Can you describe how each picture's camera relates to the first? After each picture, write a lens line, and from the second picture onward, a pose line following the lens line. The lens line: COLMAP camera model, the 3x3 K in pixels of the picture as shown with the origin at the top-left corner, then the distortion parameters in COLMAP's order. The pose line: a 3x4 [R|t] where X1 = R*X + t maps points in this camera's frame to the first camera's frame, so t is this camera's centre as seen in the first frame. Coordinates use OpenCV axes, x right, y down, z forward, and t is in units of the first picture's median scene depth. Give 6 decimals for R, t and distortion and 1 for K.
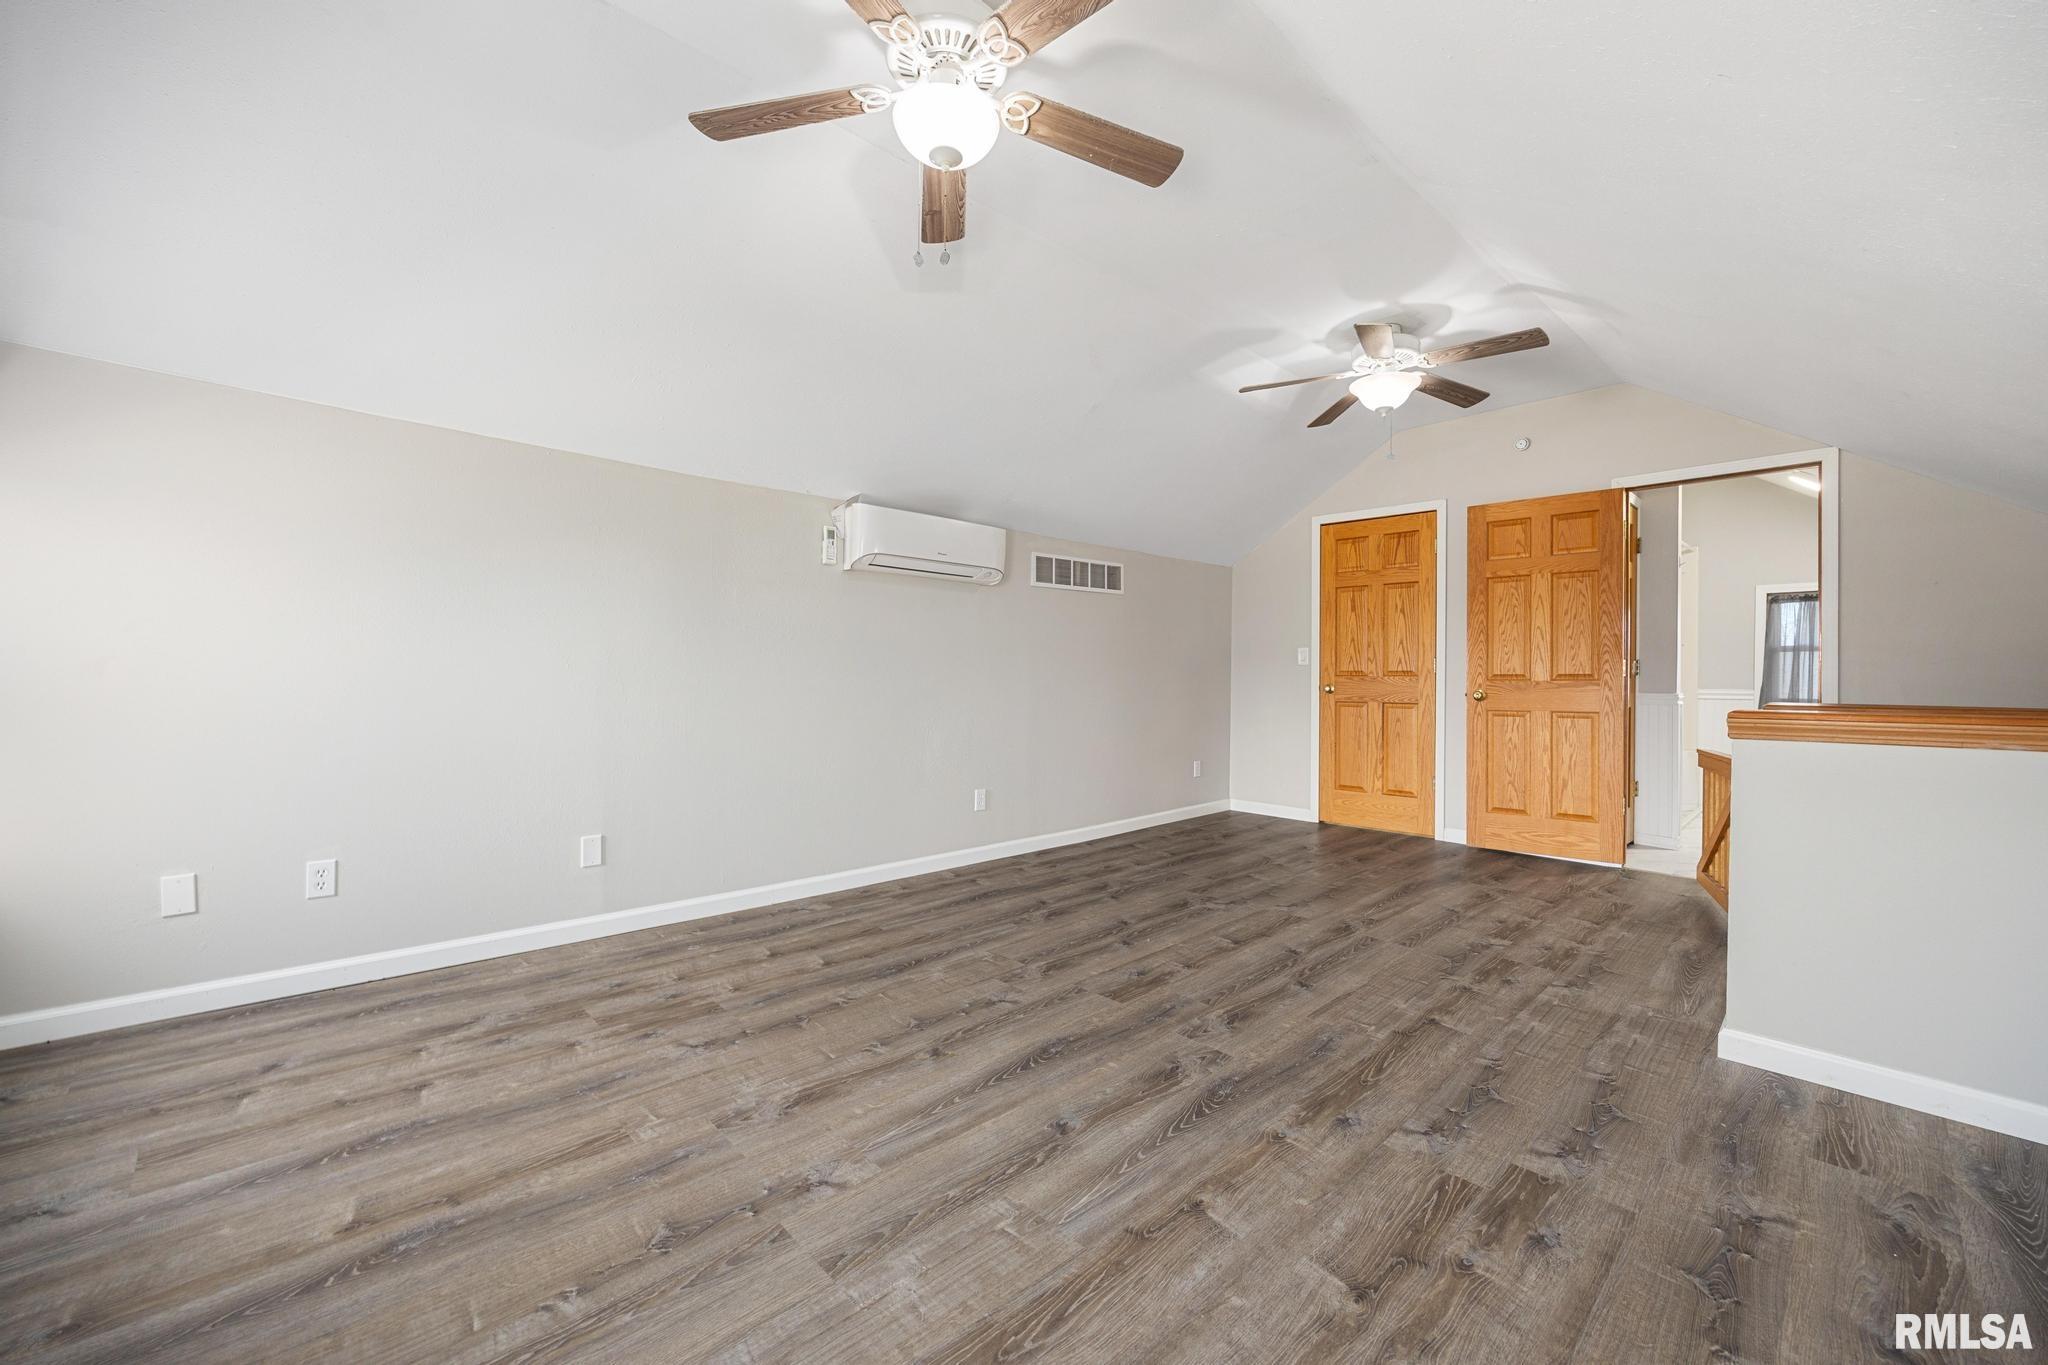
lens RADIAL K [[814.0, 0, 1033.7], [0, 814.0, 679.5], [0, 0, 1]] dist [-0.002801, -0.000229]
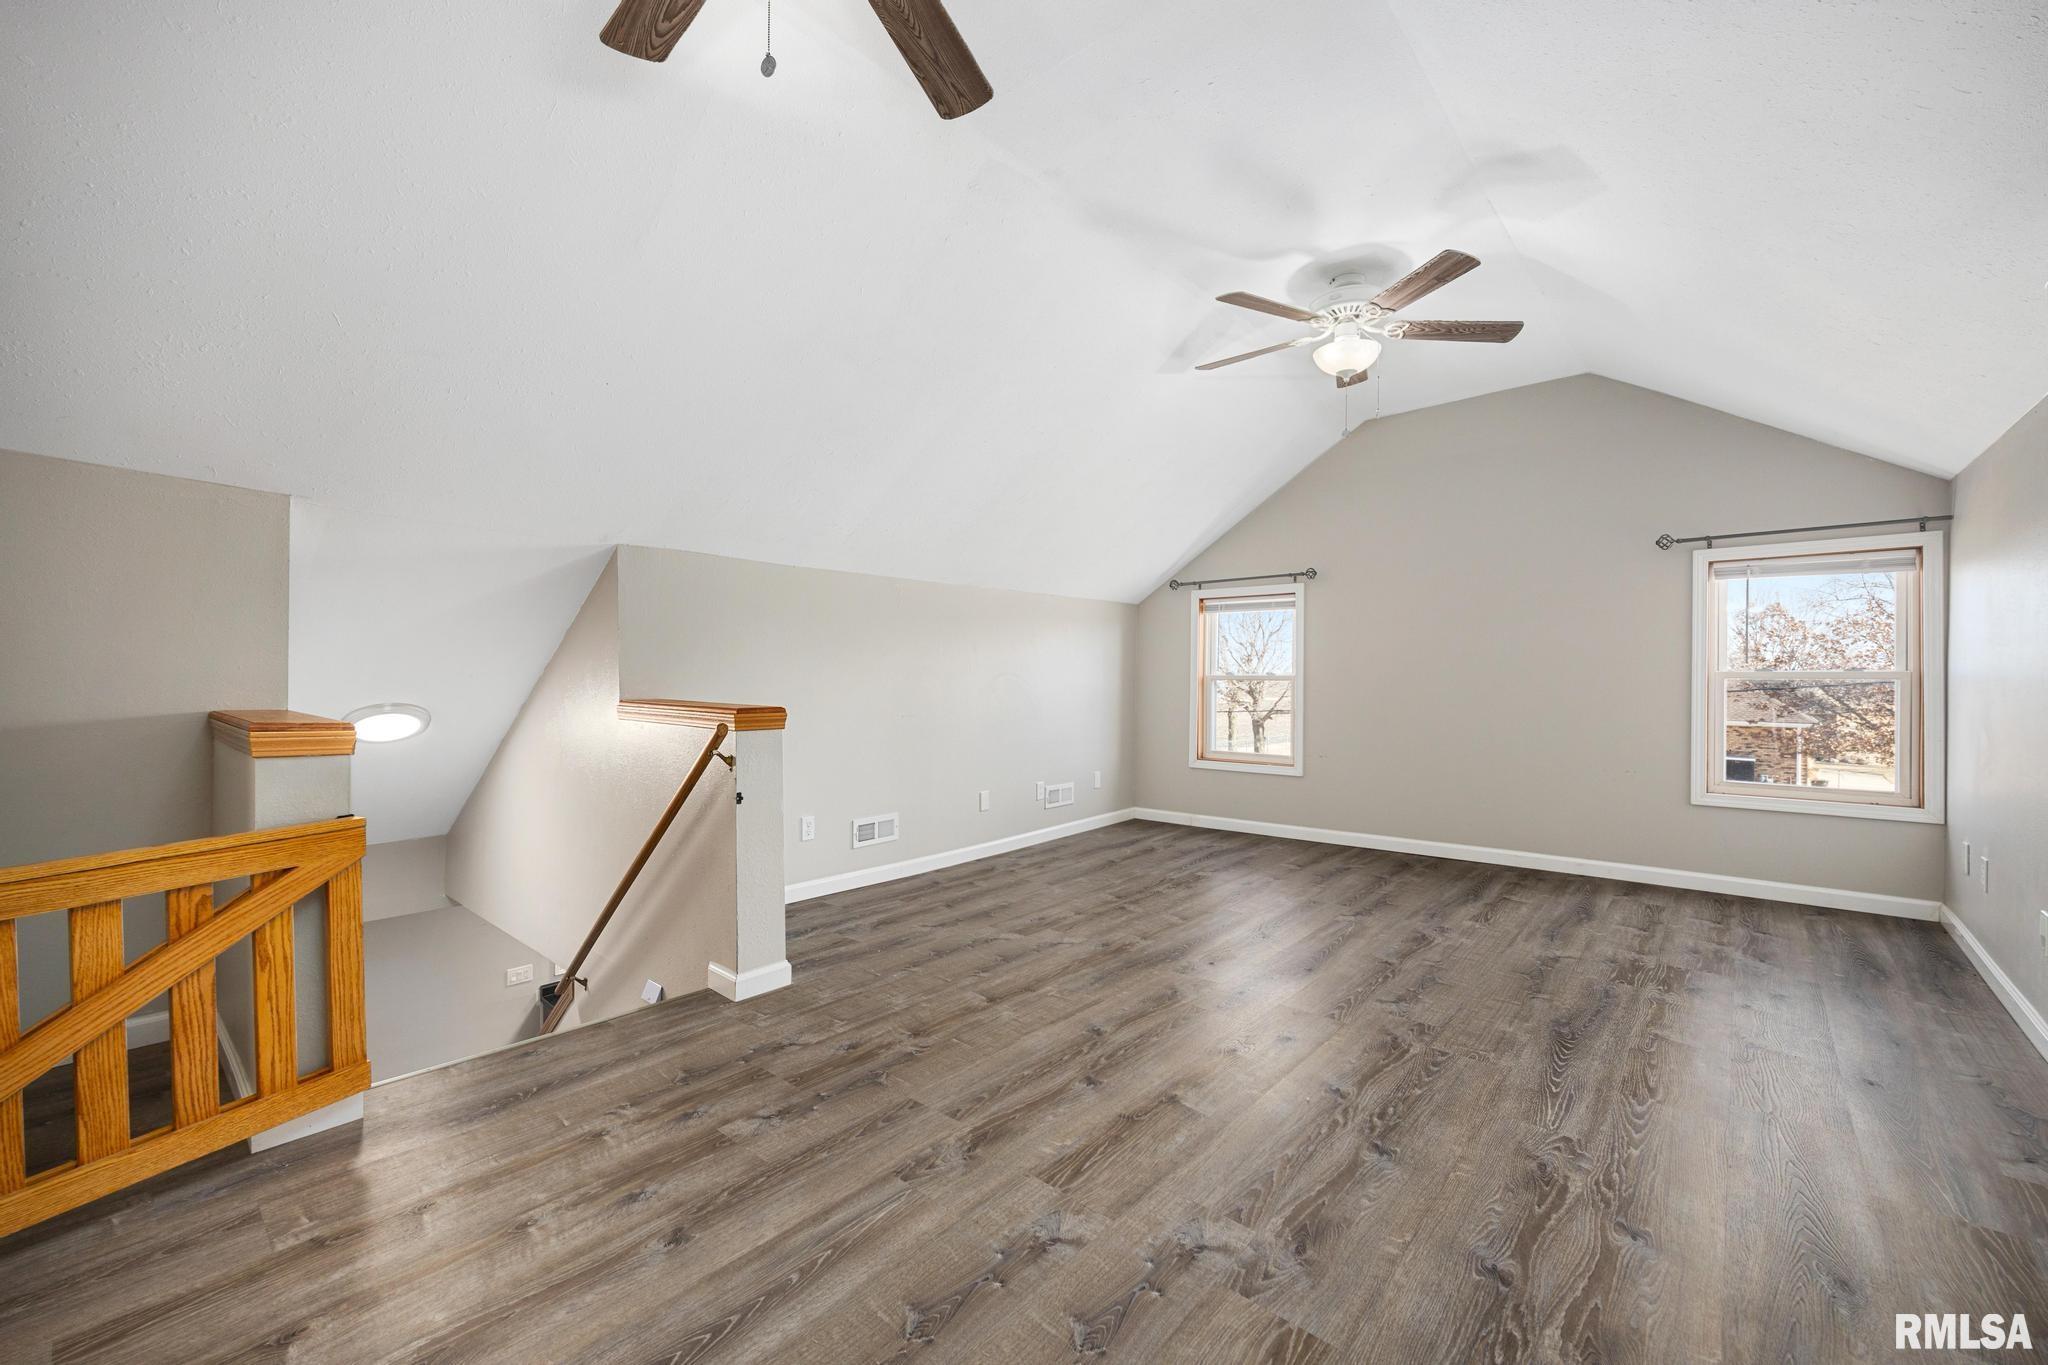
lens RADIAL K [[814.0, 0, 1025.6], [0, 814.0, 678.9], [0, 0, 1]] dist [-0.002801, -0.000229]
pose [[-0.996680, -0.006890, -0.081131, 0.477318], [-0.007508, 0.999945, 0.007310, -0.015226], [0.081076, 0.007895, -0.996677, 1.852228]]
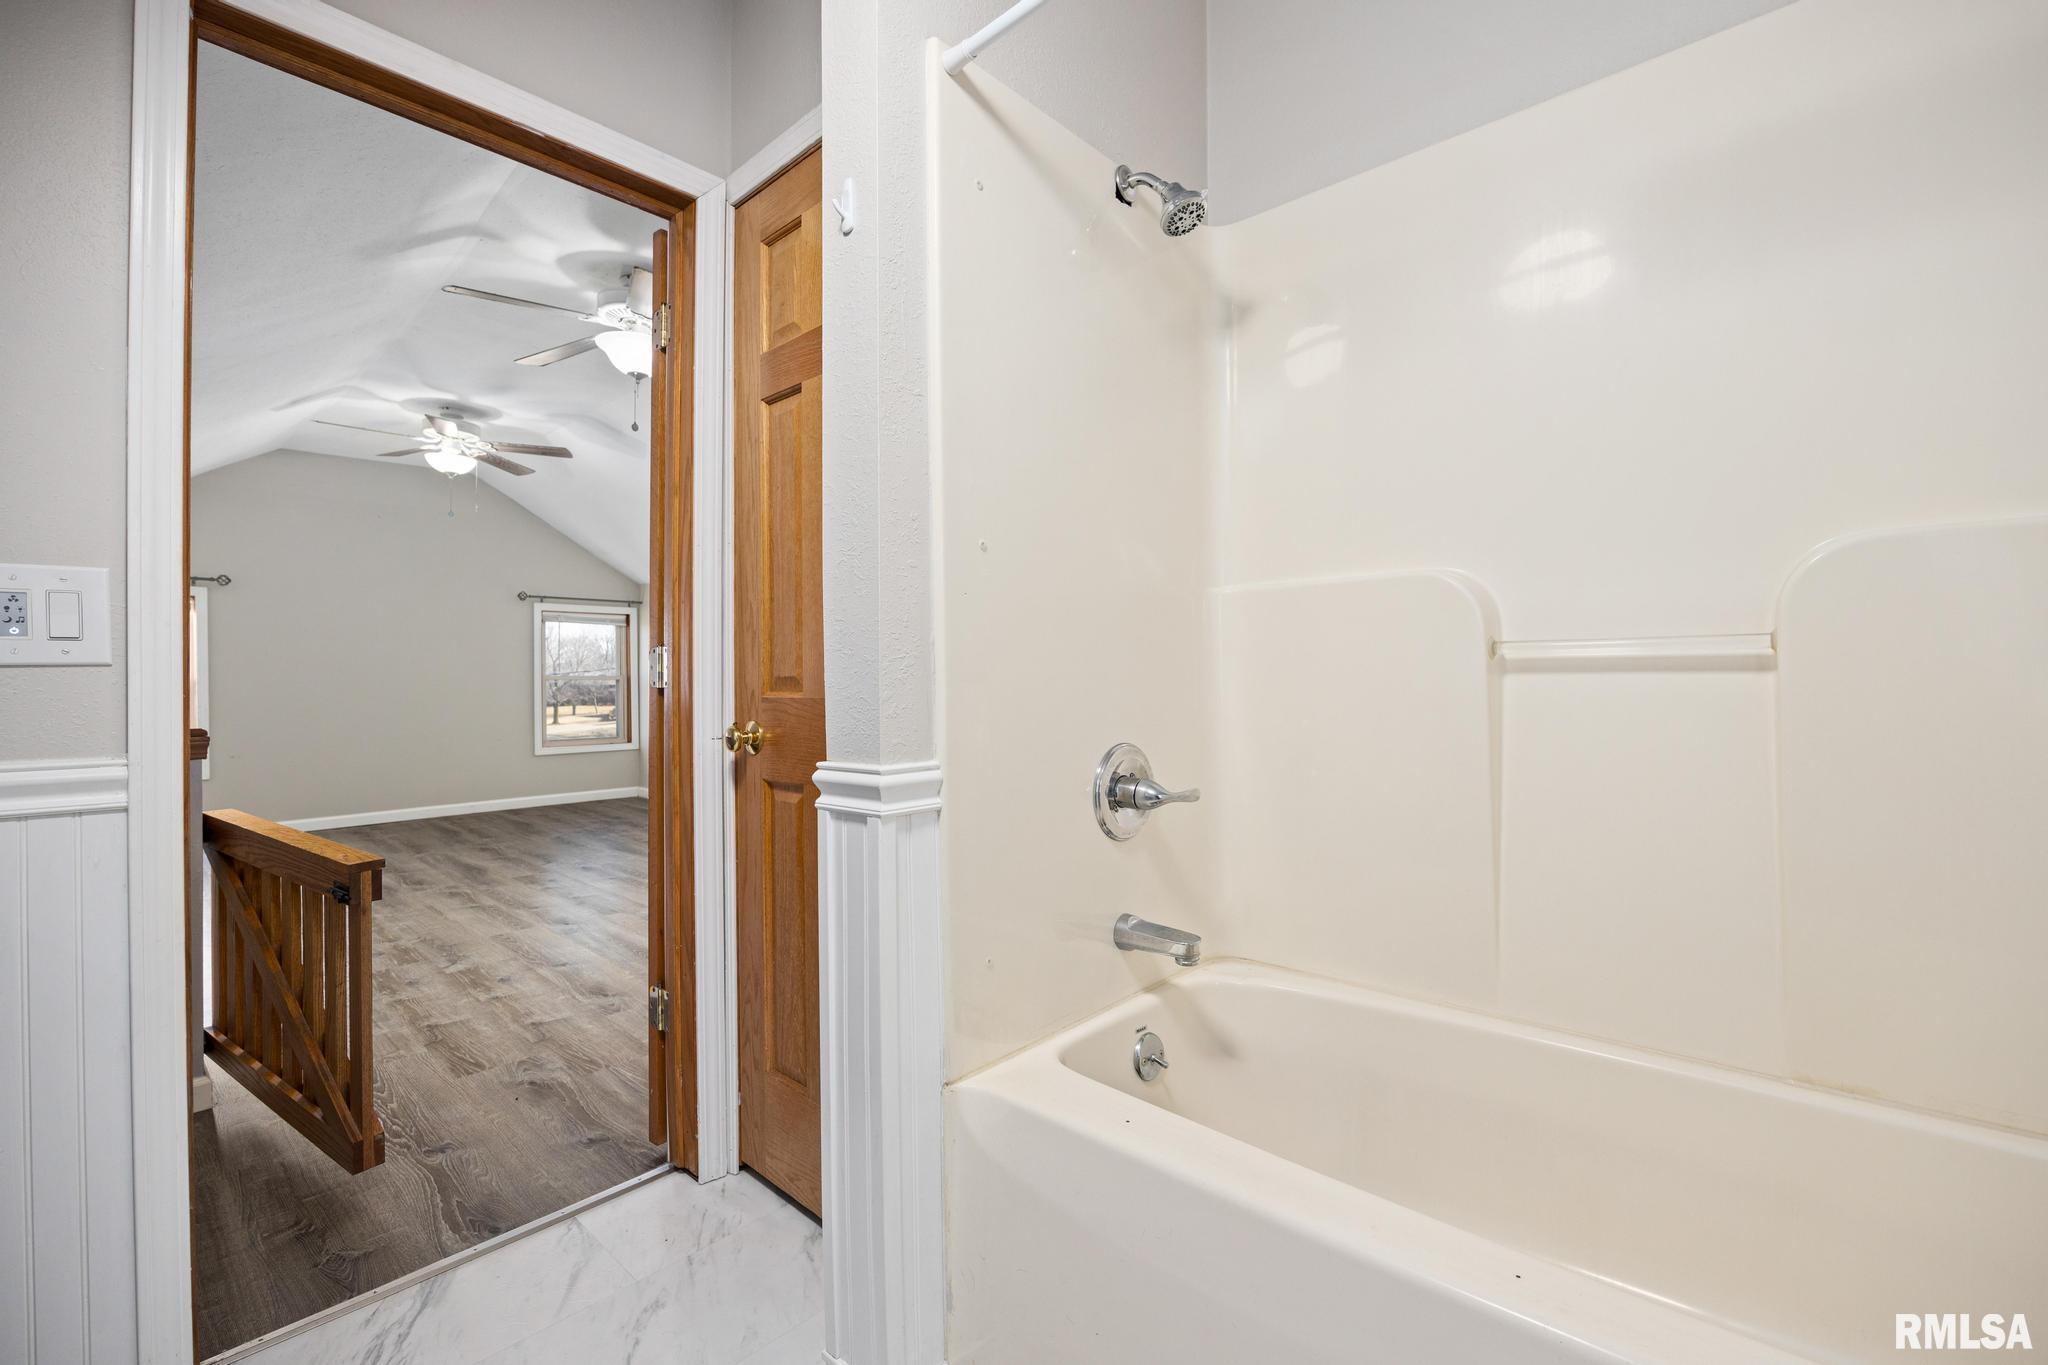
lens RADIAL K [[884.9, 0, 1030.6], [0, 884.9, 674.8], [0, 0, 1]] dist [0.000511, 0.000104]
pose [[0.042846, -0.006961, -0.999057, 1.876262], [-0.003249, 0.999969, -0.007106, -0.015250], [0.999076, 0.003551, 0.042822, 1.865352]]
